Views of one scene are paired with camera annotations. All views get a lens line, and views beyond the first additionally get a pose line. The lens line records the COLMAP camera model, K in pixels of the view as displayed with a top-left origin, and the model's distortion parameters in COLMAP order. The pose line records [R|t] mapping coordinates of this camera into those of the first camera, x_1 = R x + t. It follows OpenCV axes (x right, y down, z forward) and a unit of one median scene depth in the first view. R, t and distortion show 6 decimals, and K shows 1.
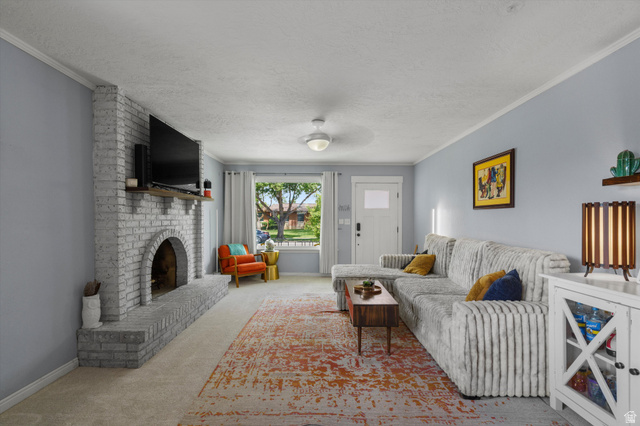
lens RADIAL K [[291.3, 0, 319.7], [0, 291.3, 223.1], [0, 0, 1]] dist [-0.003302, 0.001565]
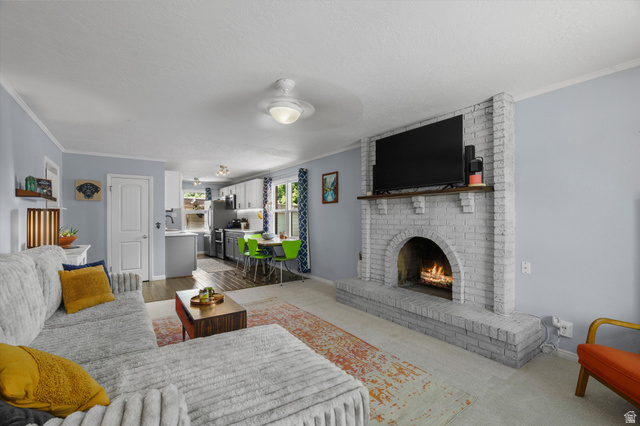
lens RADIAL K [[291.3, 0, 317.8], [0, 291.3, 215.1], [0, 0, 1]] dist [-0.003302, 0.001565]
pose [[-0.824963, -0.003489, -0.565177, 0.386531], [-0.008552, 0.999944, 0.006311, -0.033947], [0.565123, 0.010040, -0.824946, 1.907779]]
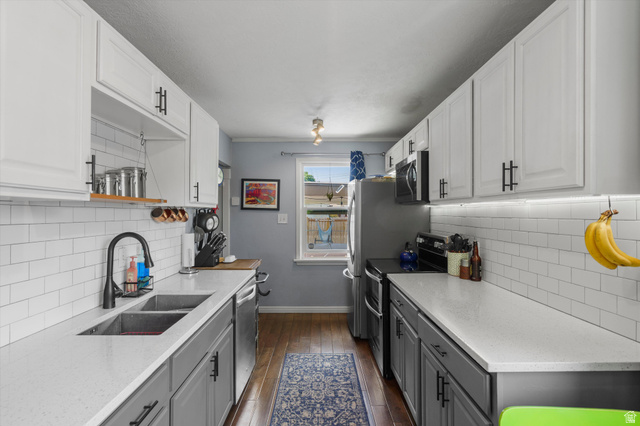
lens RADIAL K [[313.3, 0, 323.1], [0, 313.3, 211.8], [0, 0, 1]] dist [-0.001742, -0.000796]
pose [[-0.999987, -0.003439, -0.003813, -0.264639], [-0.003484, 0.999924, 0.011818, -0.051541], [0.003772, 0.011831, -0.999923, -0.020651]]
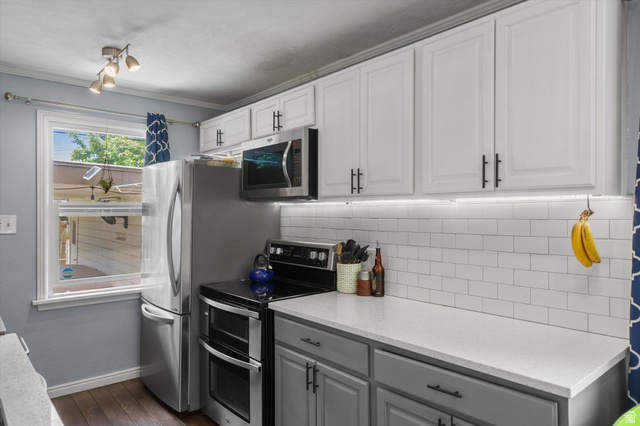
lens RADIAL K [[423.4, 0, 321.6], [0, 423.4, 213.0], [0, 0, 1]] dist [0.006444, -0.004262]
pose [[-0.758360, -0.005820, -0.651810, -0.010597], [-0.013368, 0.999889, 0.006626, -0.045613], [0.651699, 0.013738, -0.758354, -0.213206]]
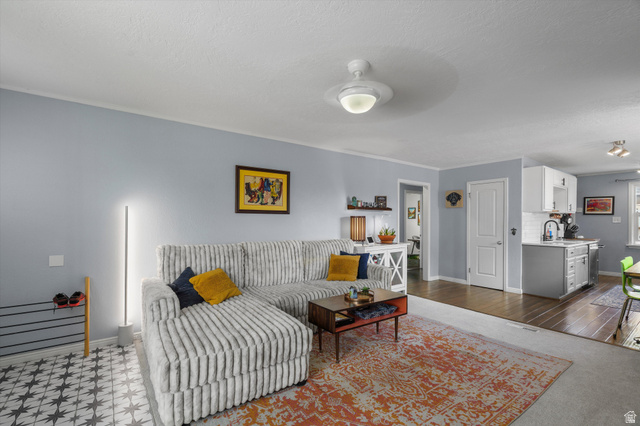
lens RADIAL K [[291.3, 0, 318.7], [0, 291.3, 221.5], [0, 0, 1]] dist [-0.003302, 0.001565]
pose [[-0.591071, -0.005586, 0.806600, -0.526086], [0.007391, 0.999897, 0.012341, -0.032992], [-0.806586, 0.013255, -0.590969, 1.667663]]
